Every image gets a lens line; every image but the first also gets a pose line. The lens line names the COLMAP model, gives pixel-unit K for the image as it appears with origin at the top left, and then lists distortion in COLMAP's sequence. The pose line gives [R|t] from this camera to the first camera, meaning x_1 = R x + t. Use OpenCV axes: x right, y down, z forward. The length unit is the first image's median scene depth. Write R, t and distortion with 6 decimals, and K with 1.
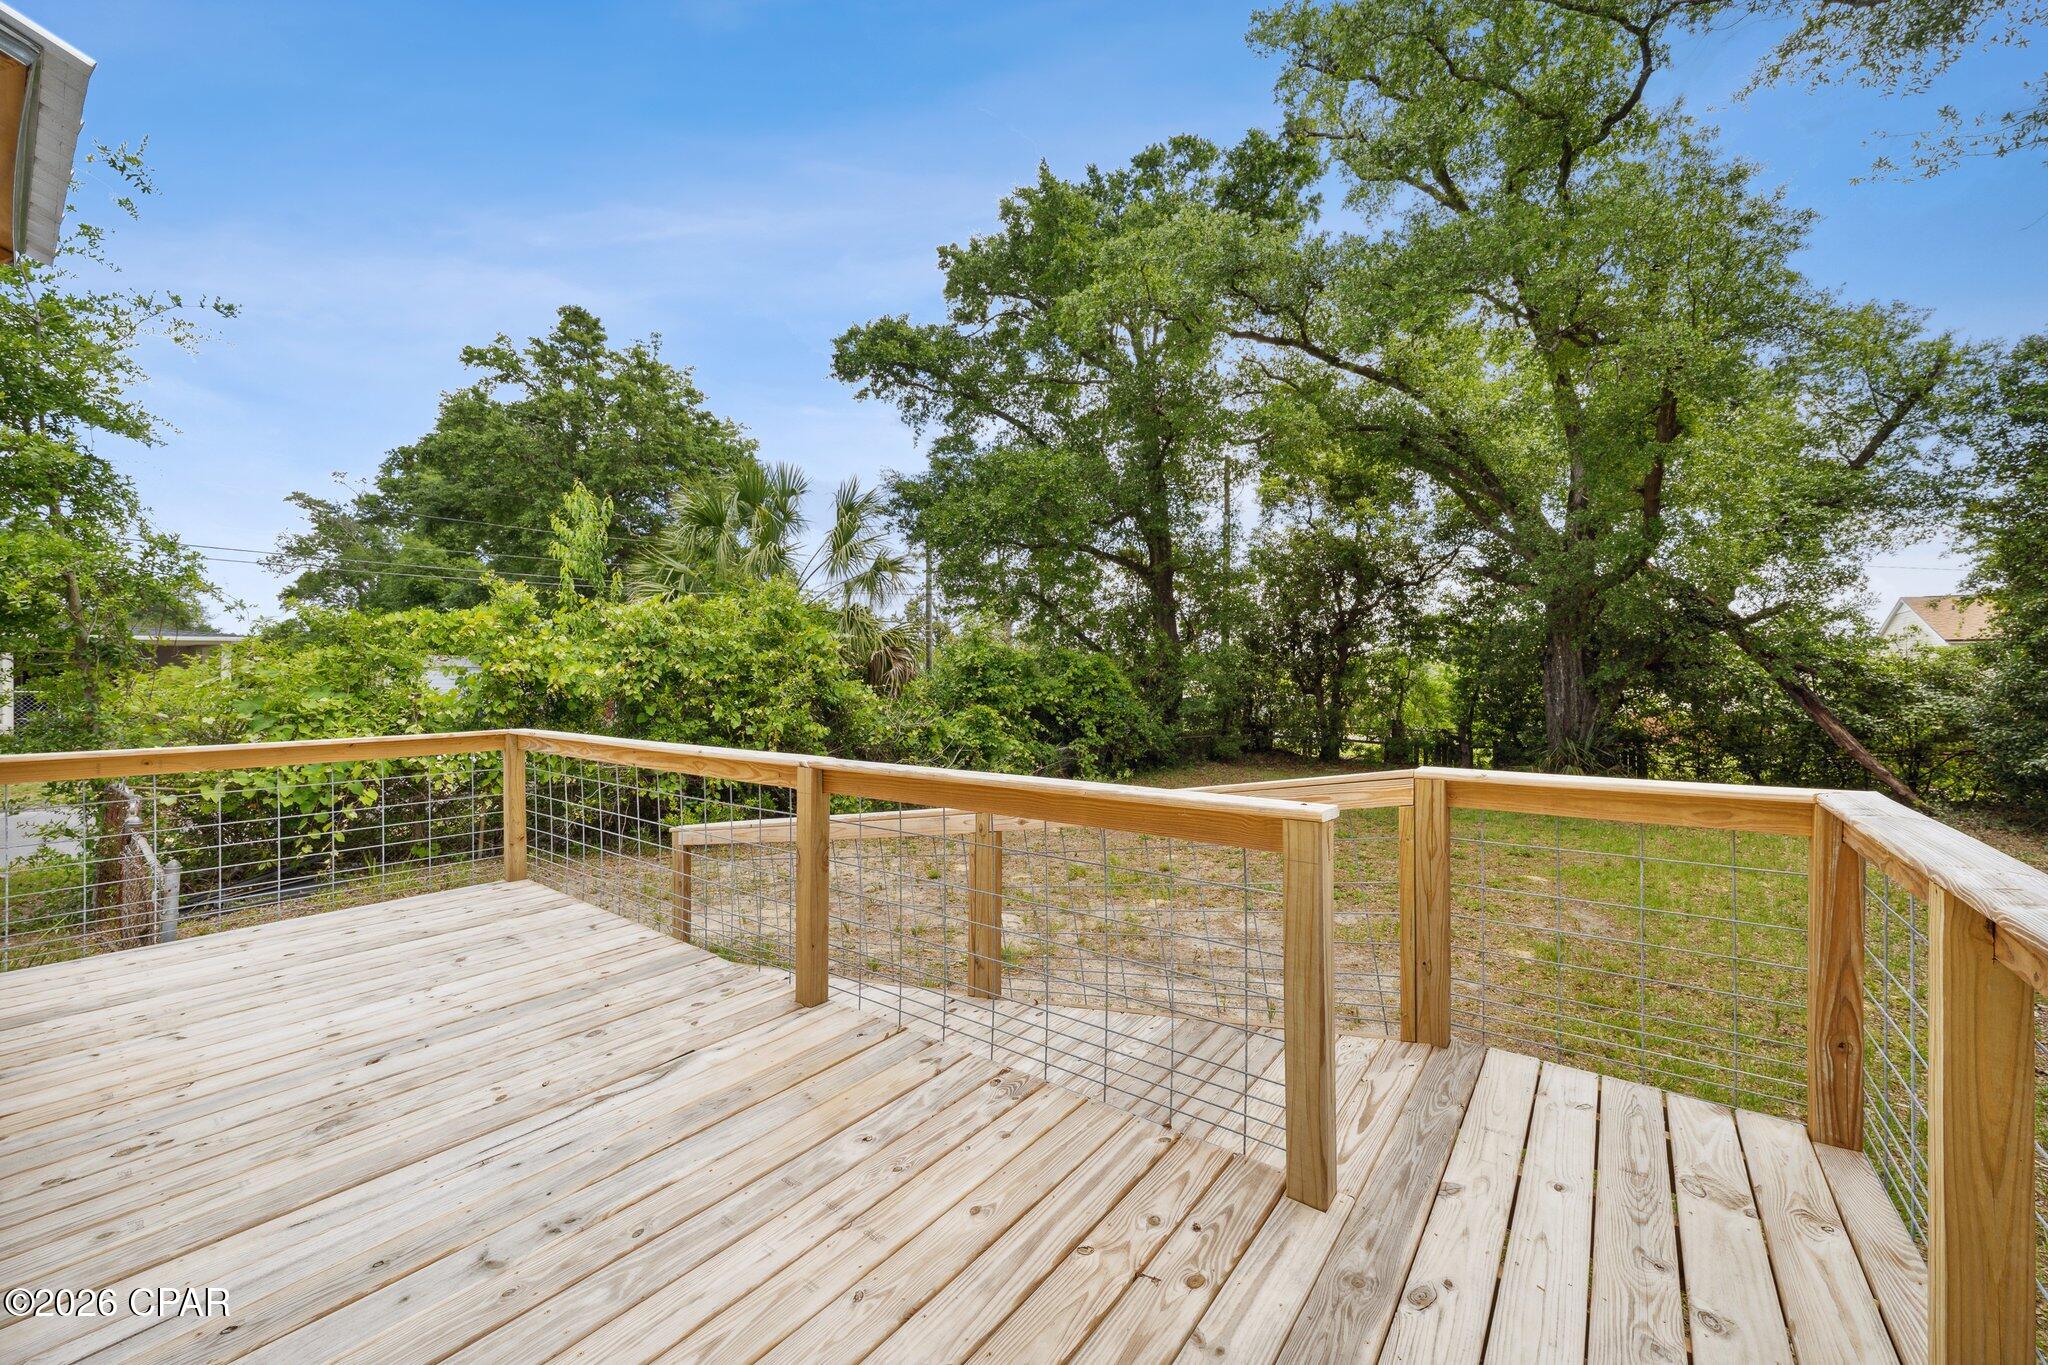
lens RADIAL K [[798.6, 0, 1026.9], [0, 798.6, 673.6], [0, 0, 1]] dist [-0.005731, -0.000597]
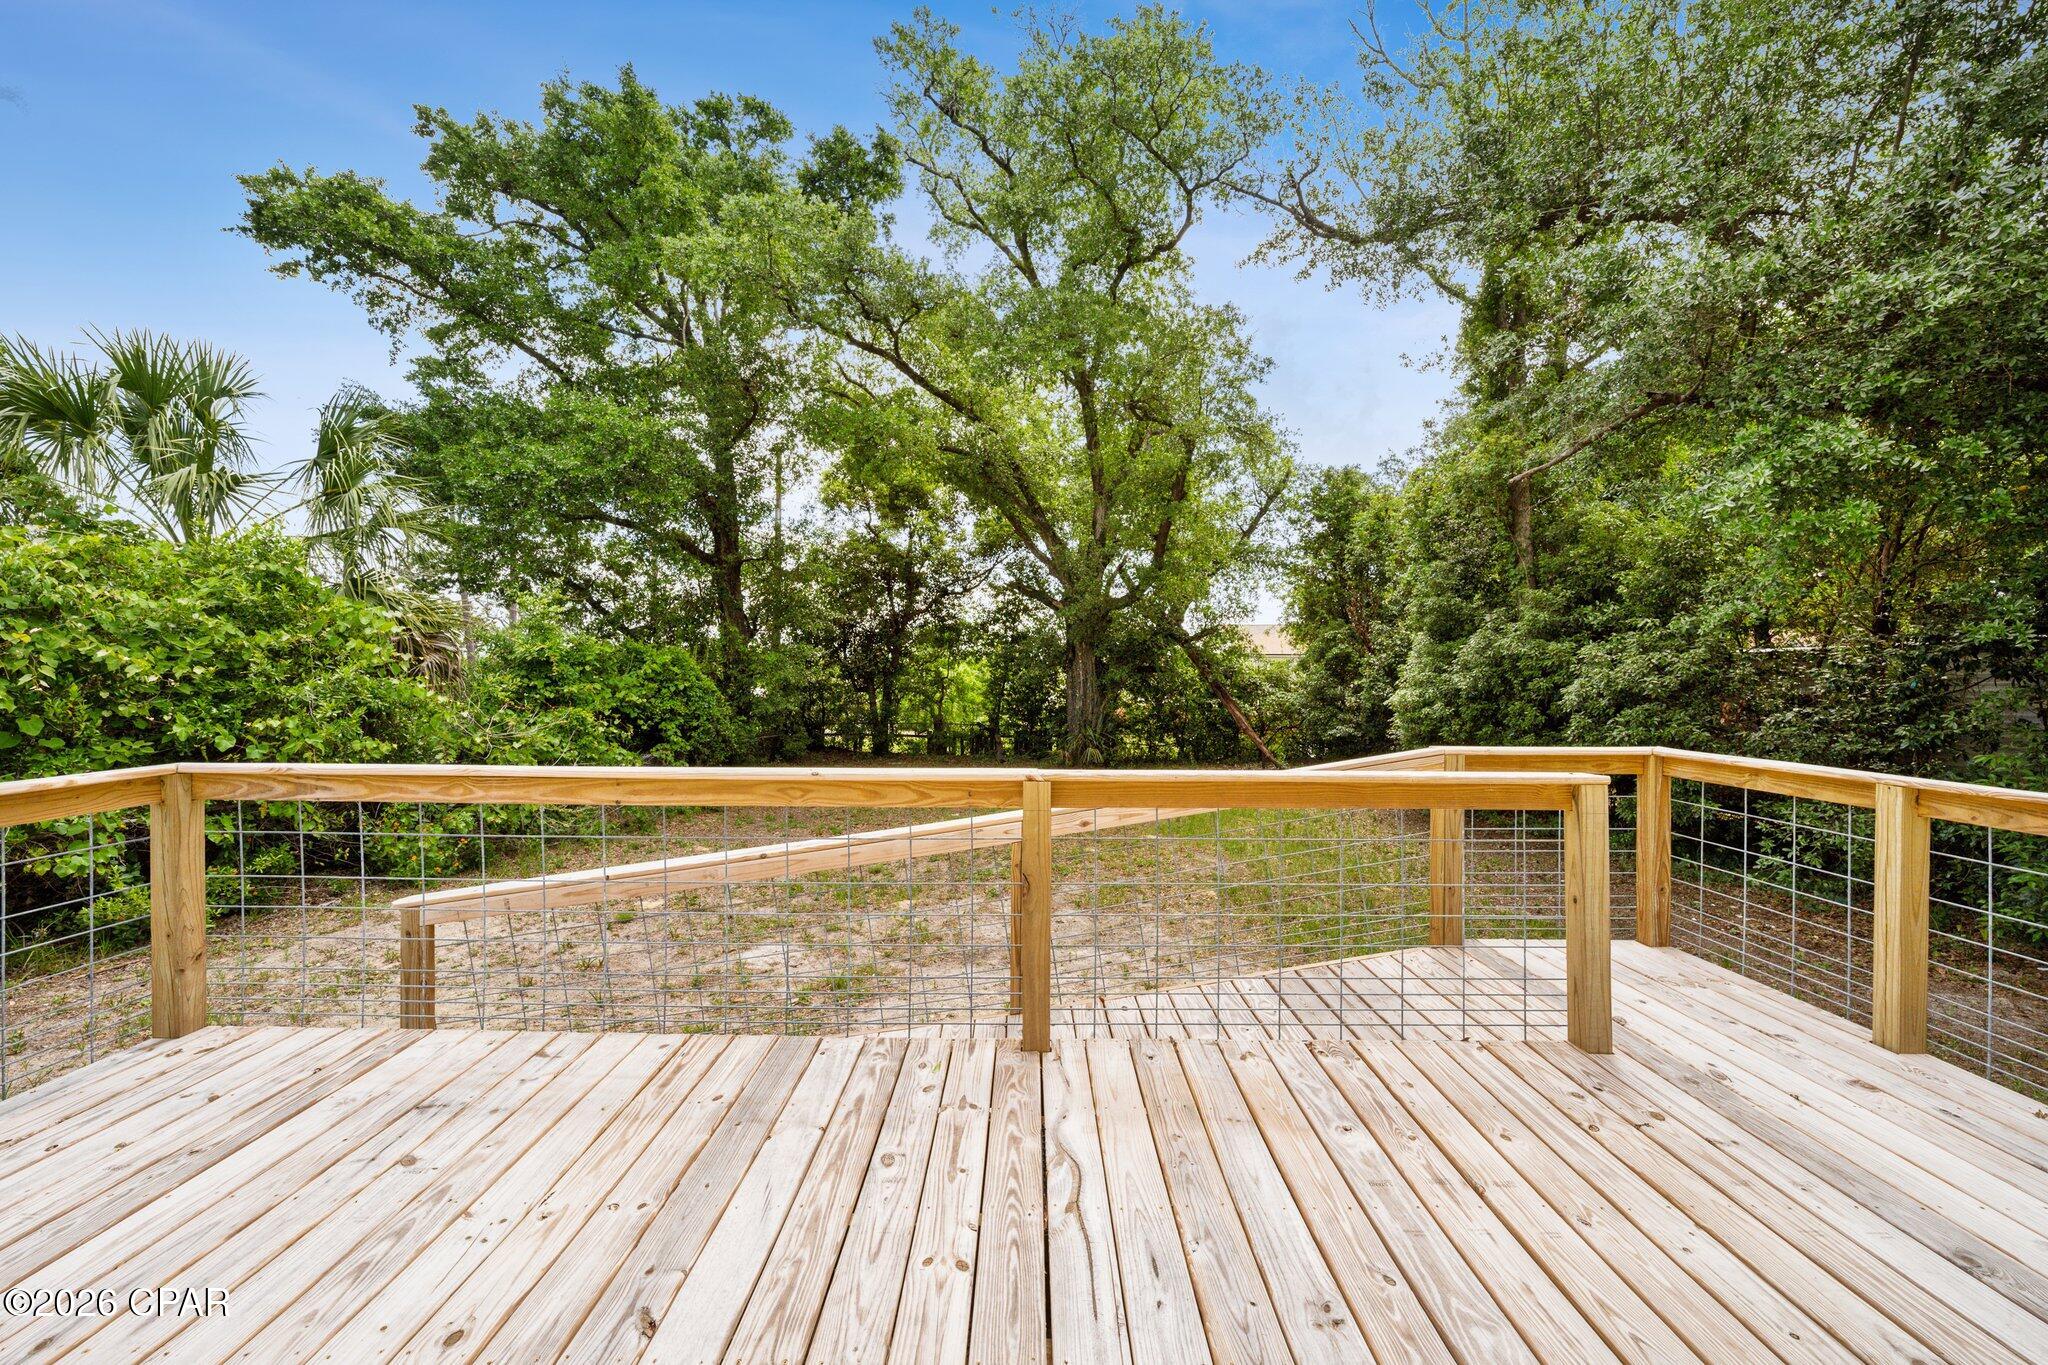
lens RADIAL K [[798.6, 0, 1035.8], [0, 798.6, 681.6], [0, 0, 1]] dist [-0.005731, -0.000597]
pose [[0.792791, 0.003055, 0.609486, -0.224055], [-0.011099, 0.999894, 0.009424, -0.000595], [-0.609392, -0.014236, 0.792741, 0.084016]]
